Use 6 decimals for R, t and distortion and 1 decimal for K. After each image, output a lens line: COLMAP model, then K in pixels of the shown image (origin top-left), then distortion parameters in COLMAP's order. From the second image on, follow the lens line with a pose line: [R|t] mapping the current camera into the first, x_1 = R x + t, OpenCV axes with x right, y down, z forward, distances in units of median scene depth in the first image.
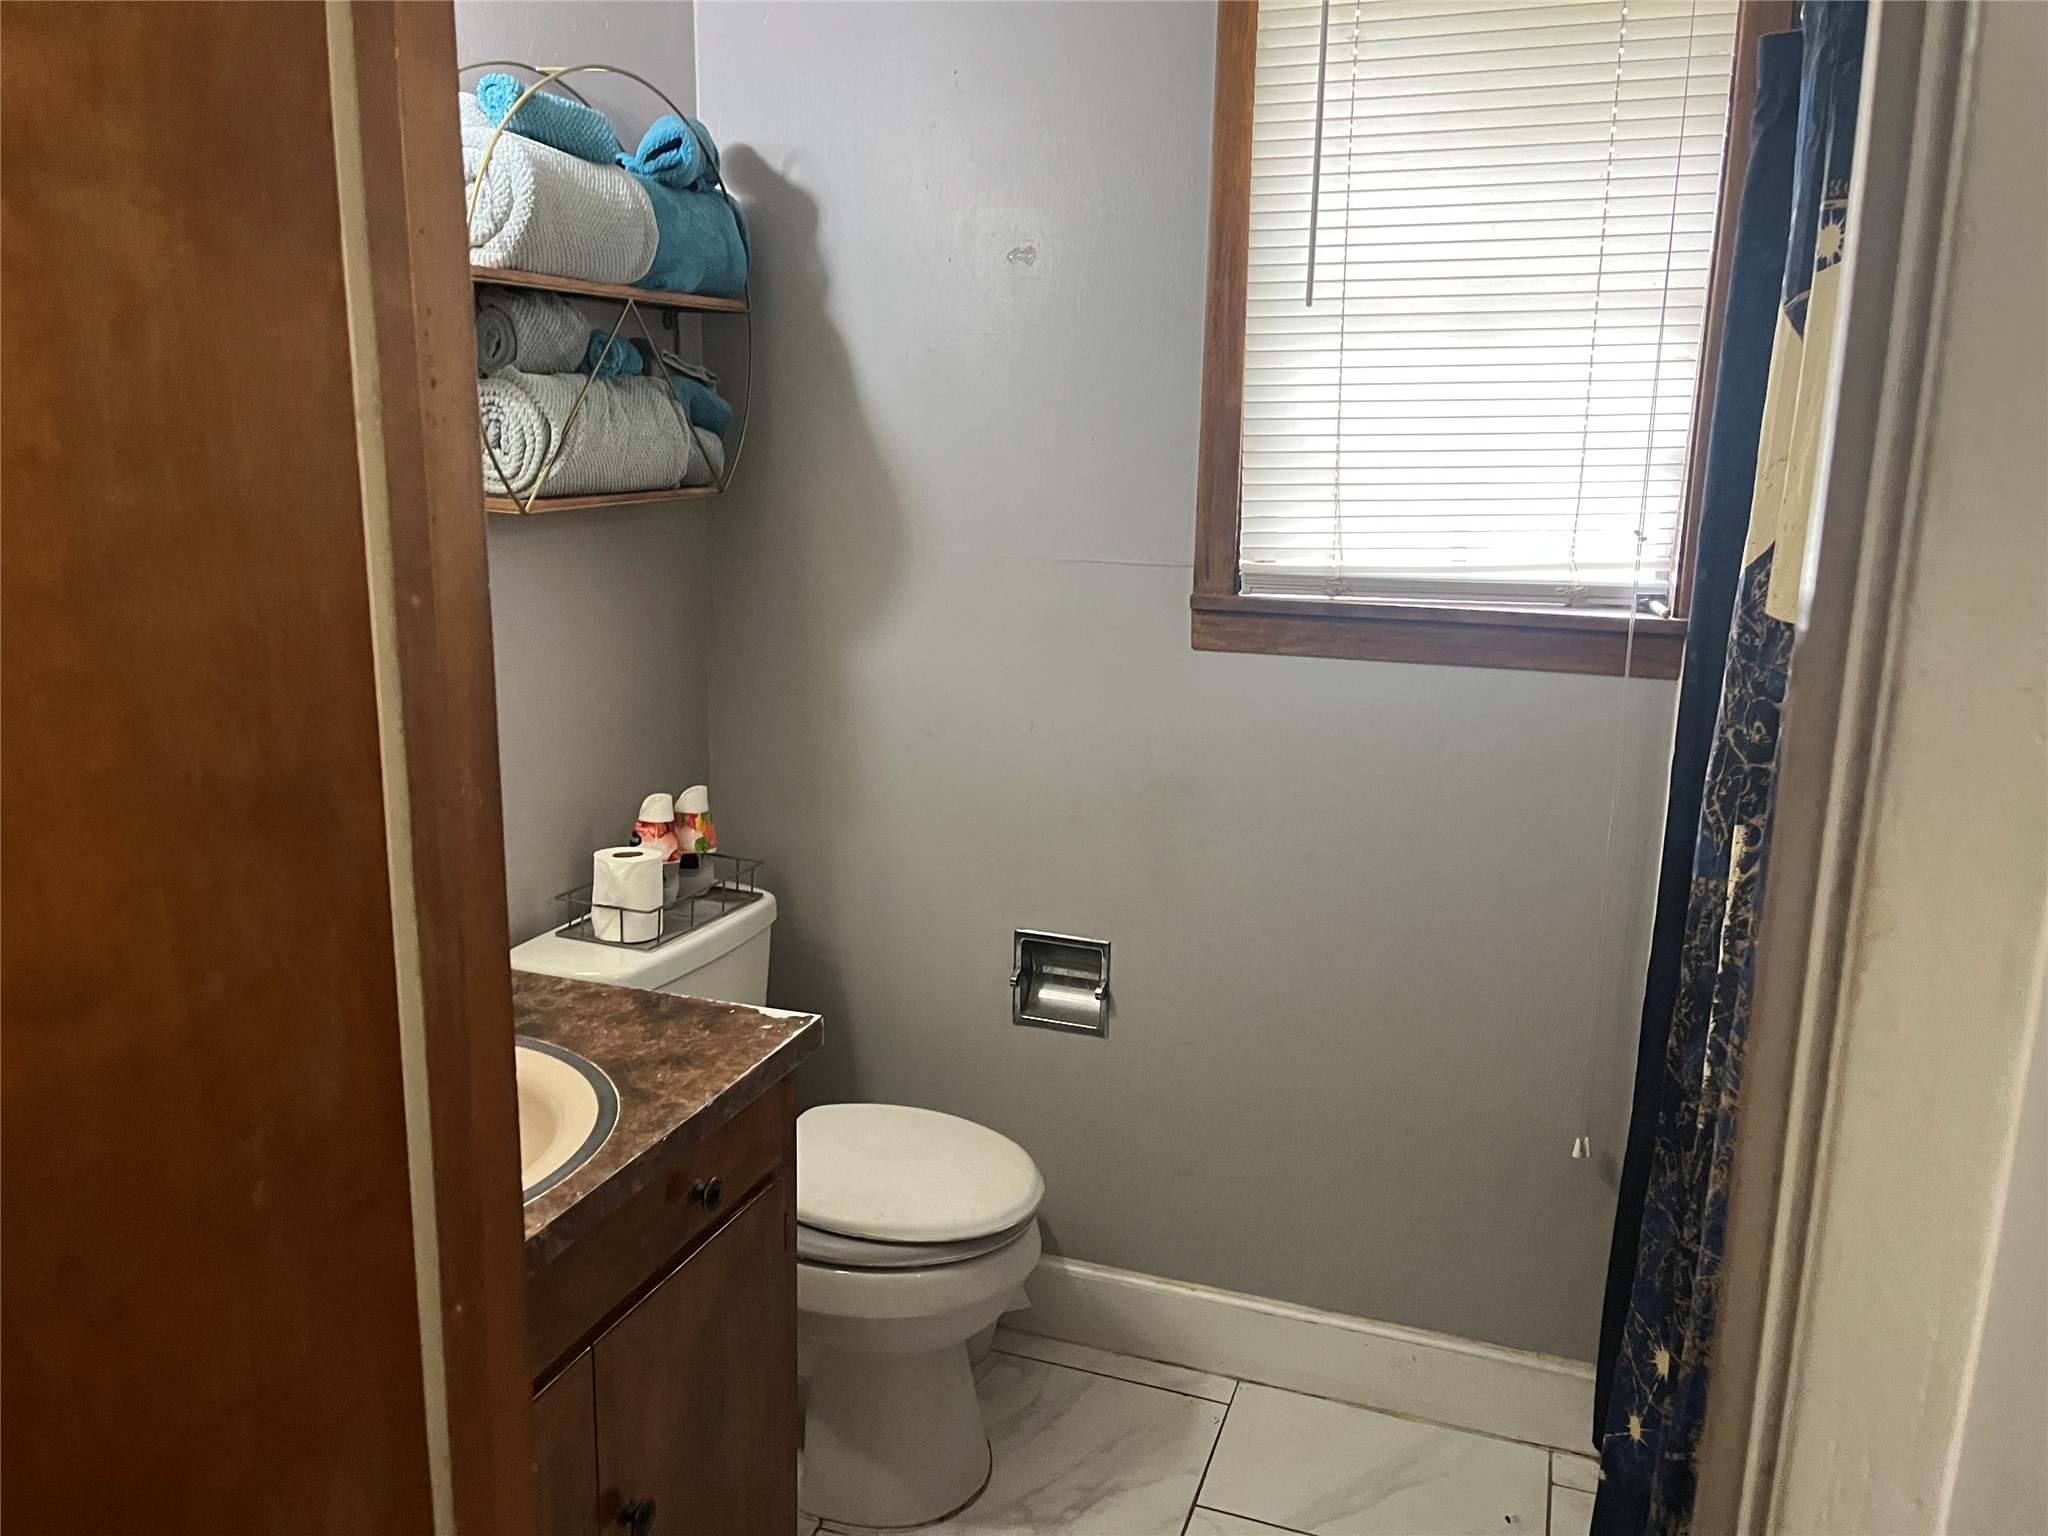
lens RADIAL K [[1559.8, 0, 1014.5], [0, 1559.8, 769.9], [0, 0, 1]] dist [0.029877, -0.046199]
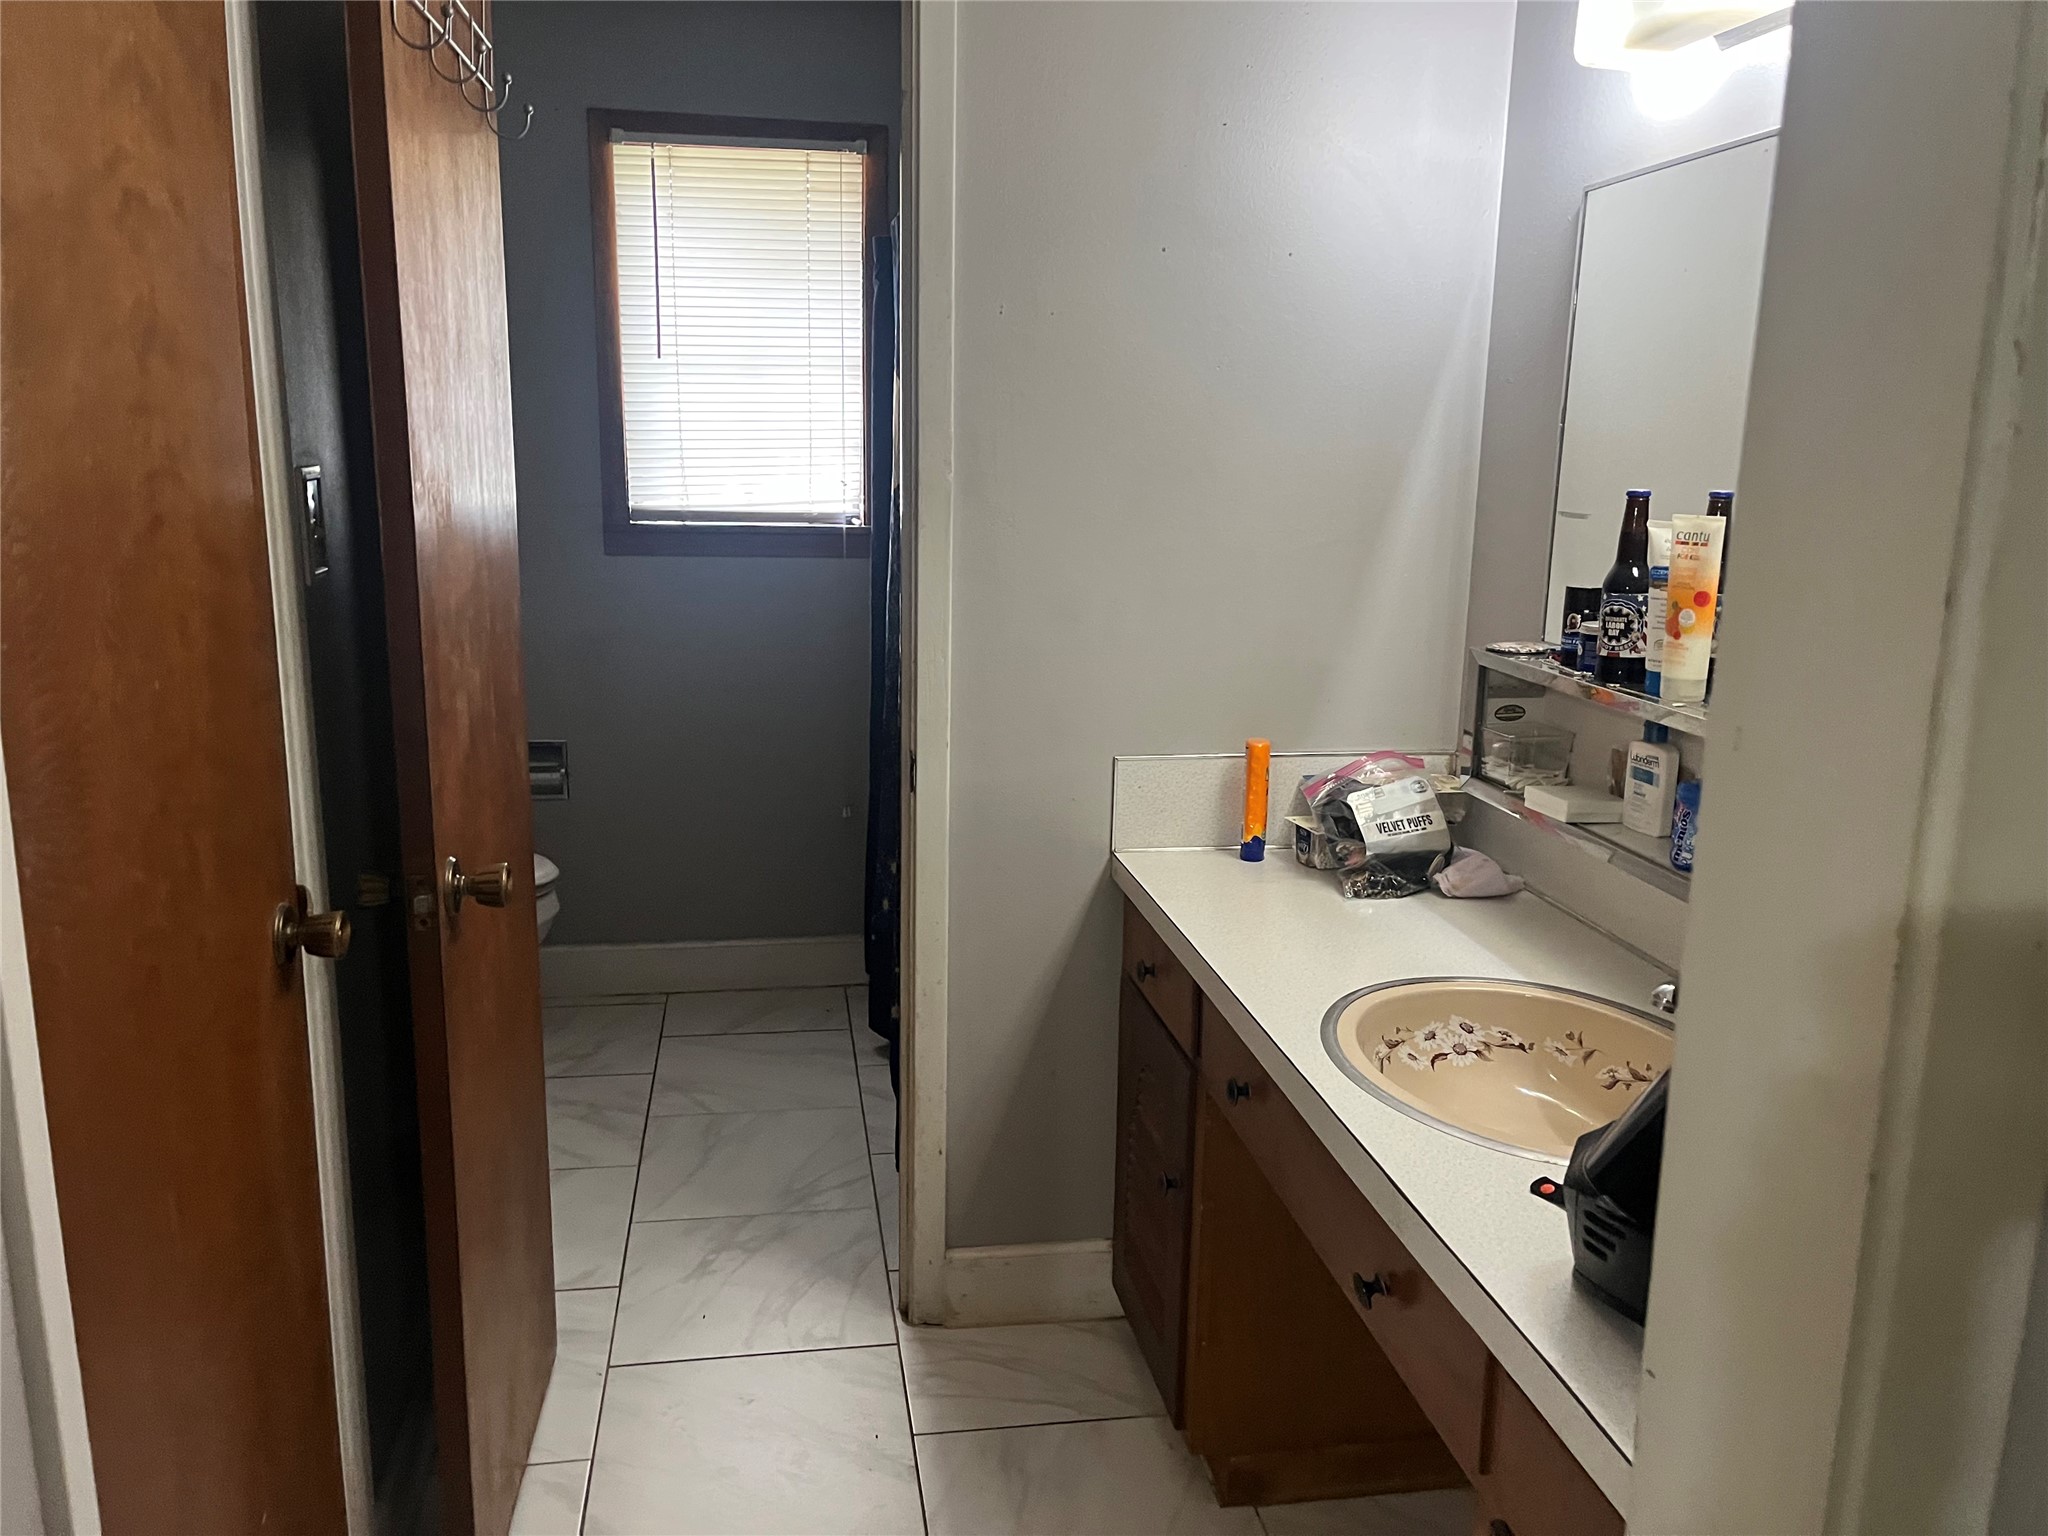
lens RADIAL K [[1559.8, 0, 1022.1], [0, 1559.8, 771.9], [0, 0, 1]] dist [0.029877, -0.046199]
pose [[0.878951, -0.095982, 0.467153, -0.319893], [0.095362, 0.995128, 0.025037, 0.165551], [-0.467280, 0.022542, 0.883822, -0.747496]]
